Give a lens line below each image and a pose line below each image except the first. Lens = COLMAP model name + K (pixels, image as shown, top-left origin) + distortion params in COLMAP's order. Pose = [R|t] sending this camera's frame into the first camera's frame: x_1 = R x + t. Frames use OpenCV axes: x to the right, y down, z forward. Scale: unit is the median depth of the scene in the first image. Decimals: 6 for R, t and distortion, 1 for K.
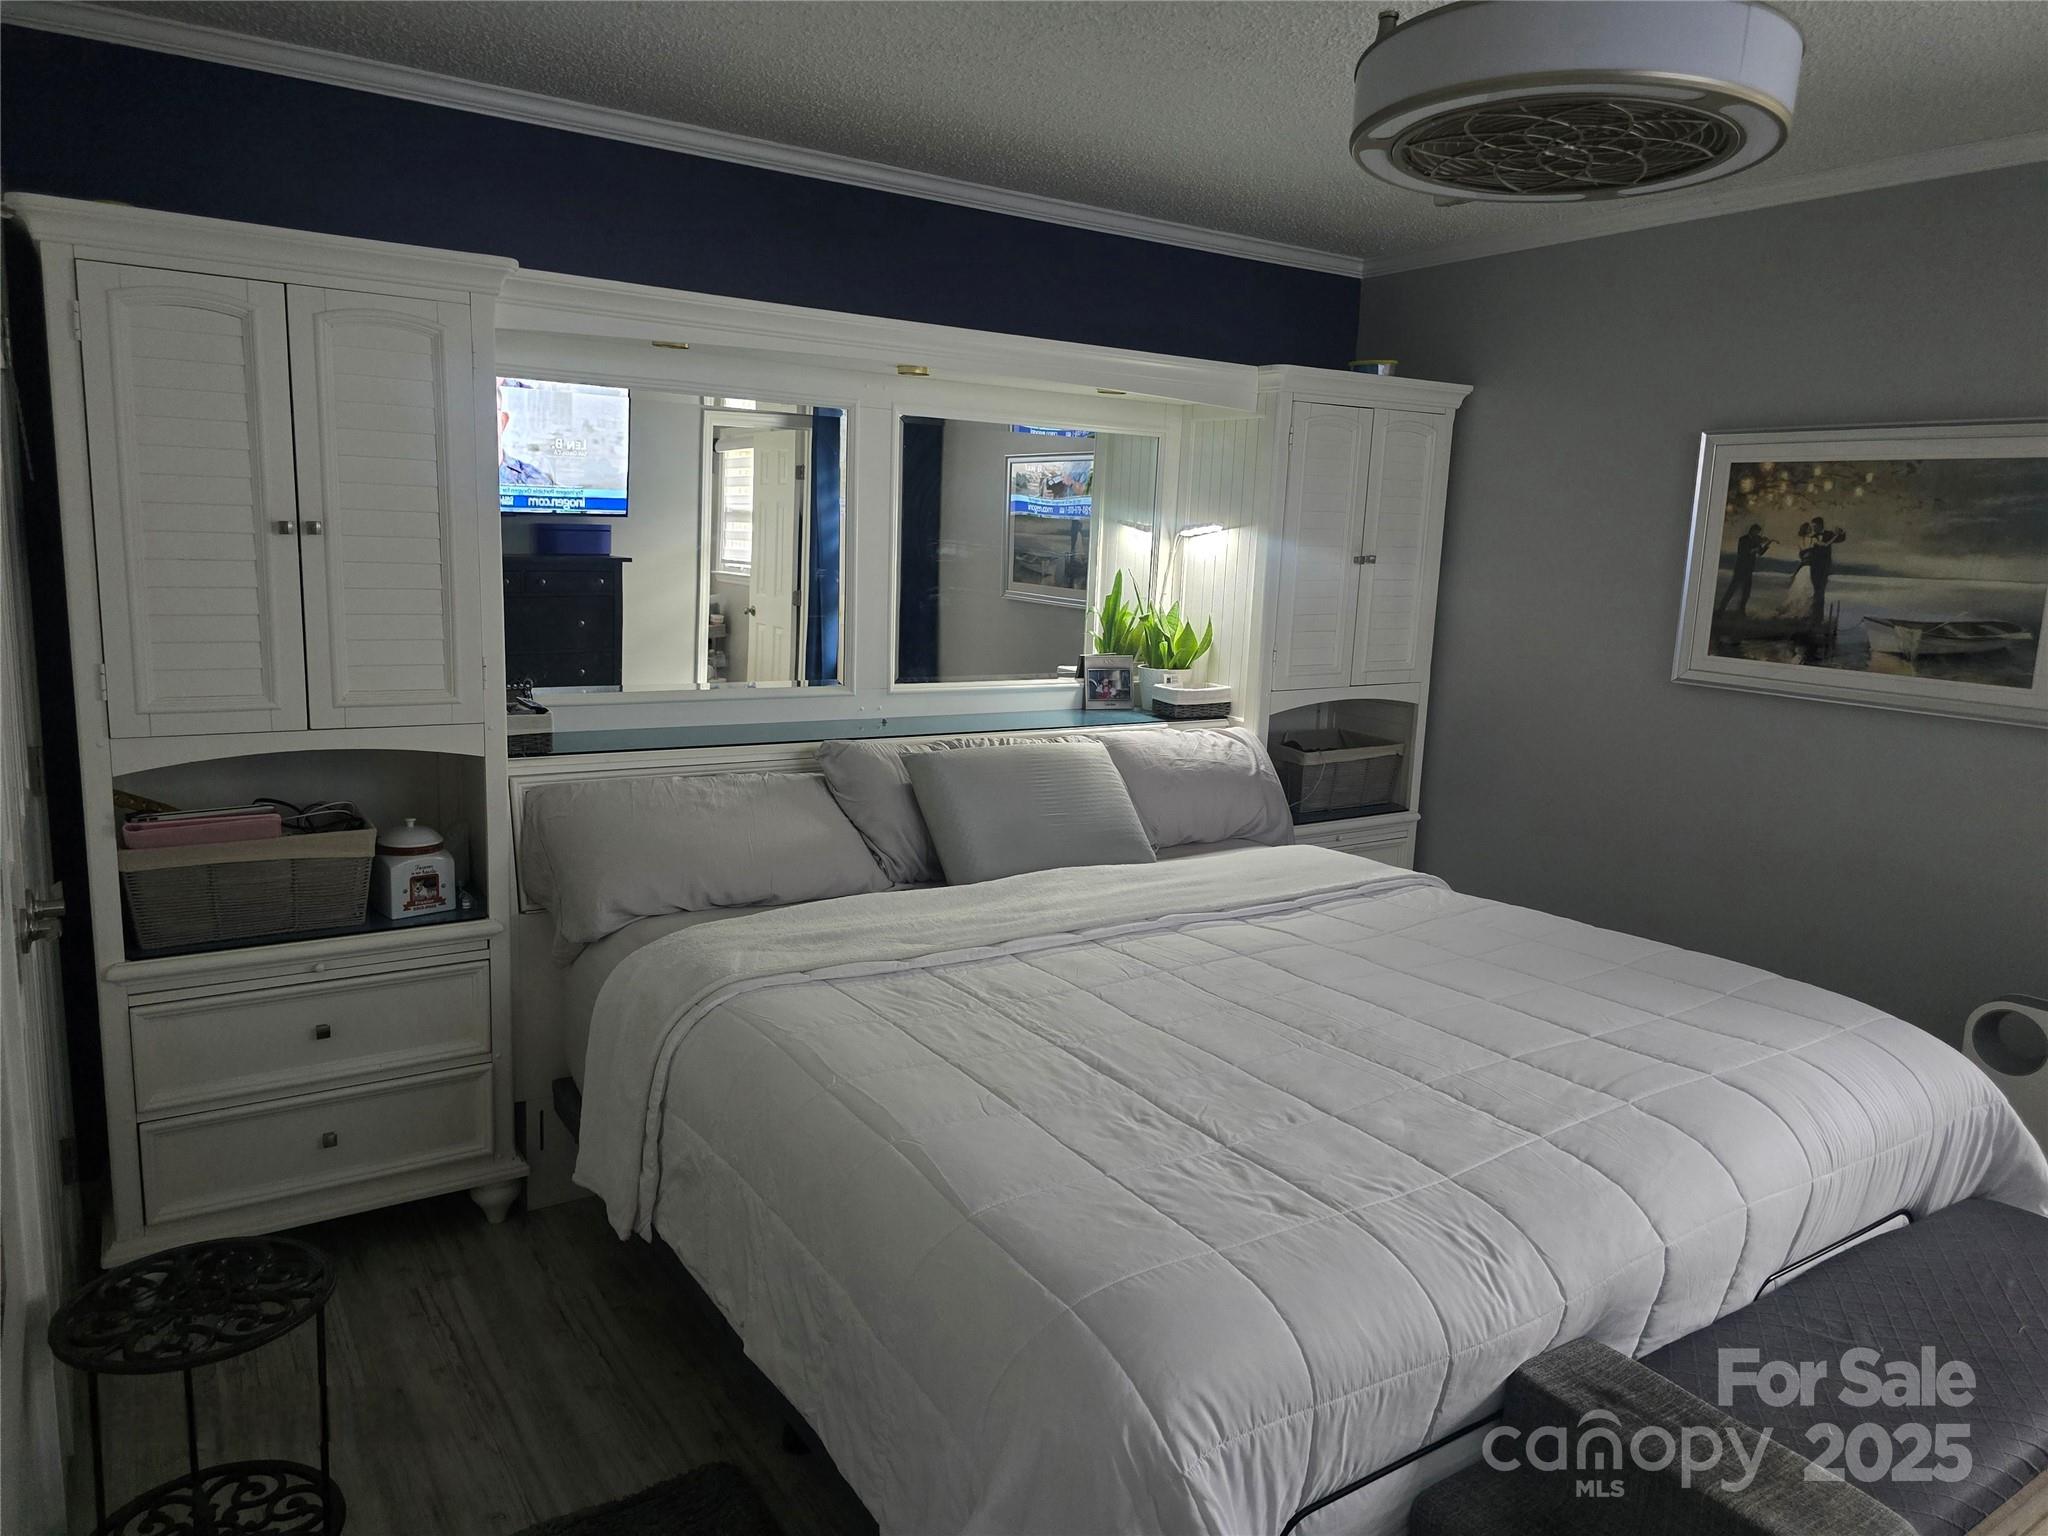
lens RADIAL K [[1383.5, 0, 1026.4], [0, 1383.5, 771.2], [0, 0, 1]] dist [0.035477, -0.037334]
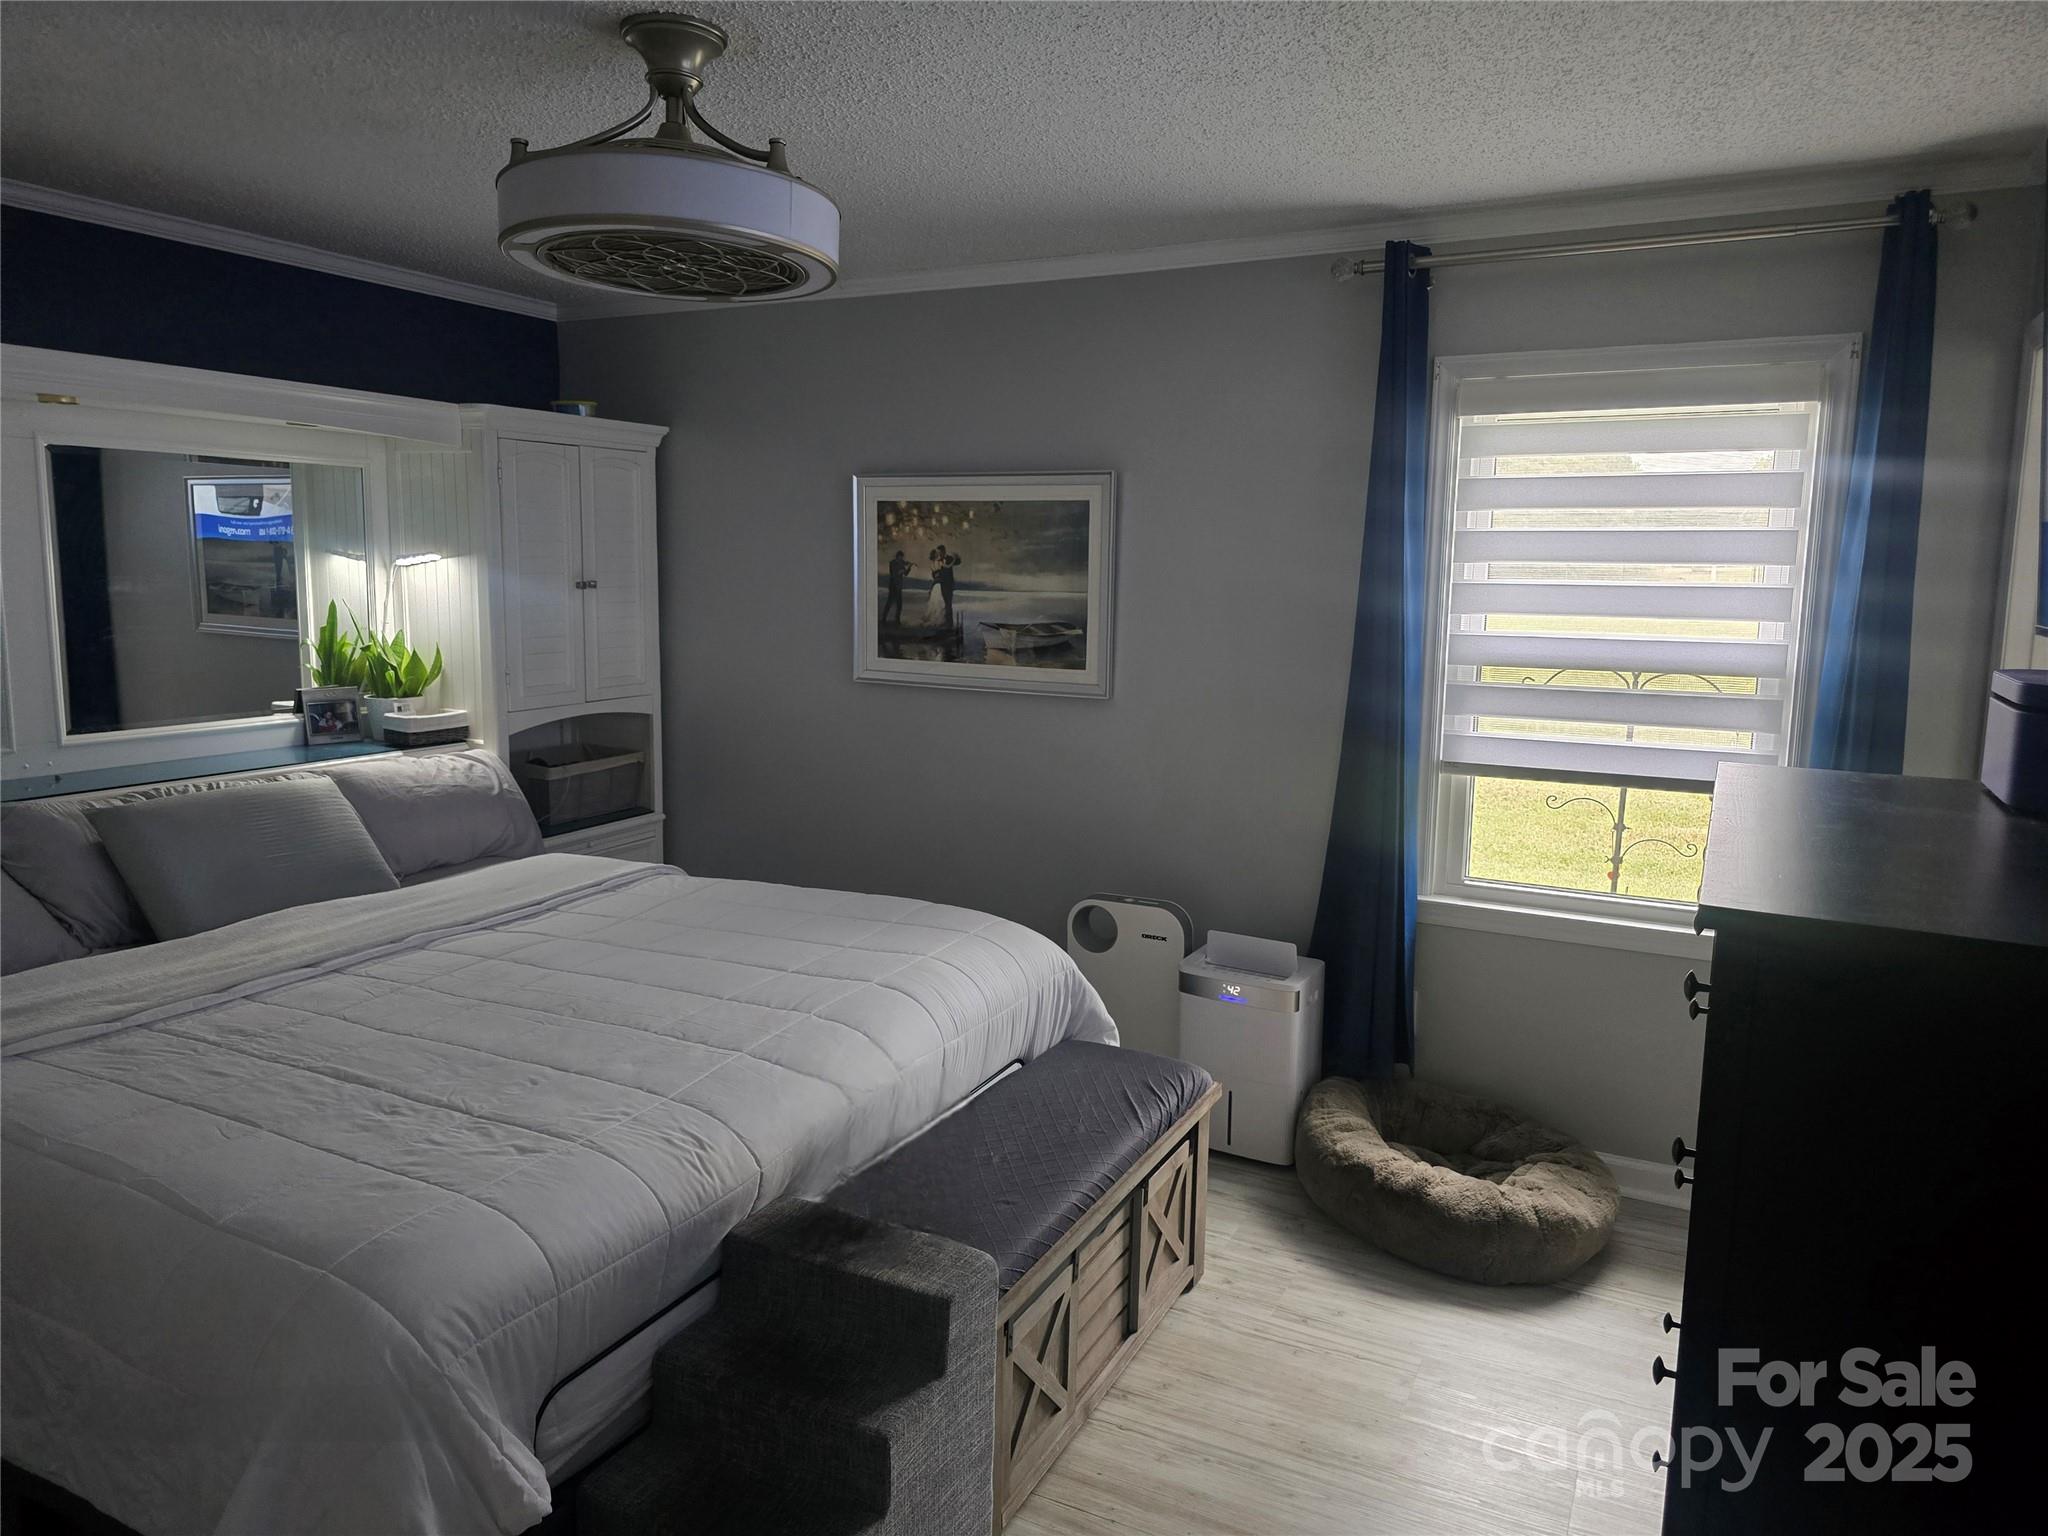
lens RADIAL K [[1383.5, 0, 1039.4], [0, 1383.5, 759.6], [0, 0, 1]] dist [0.035477, -0.037334]
pose [[0.865536, -0.091526, 0.492412, 0.006453], [0.099180, 0.995013, 0.010612, 0.008440], [-0.490928, 0.039652, 0.870297, -0.145017]]
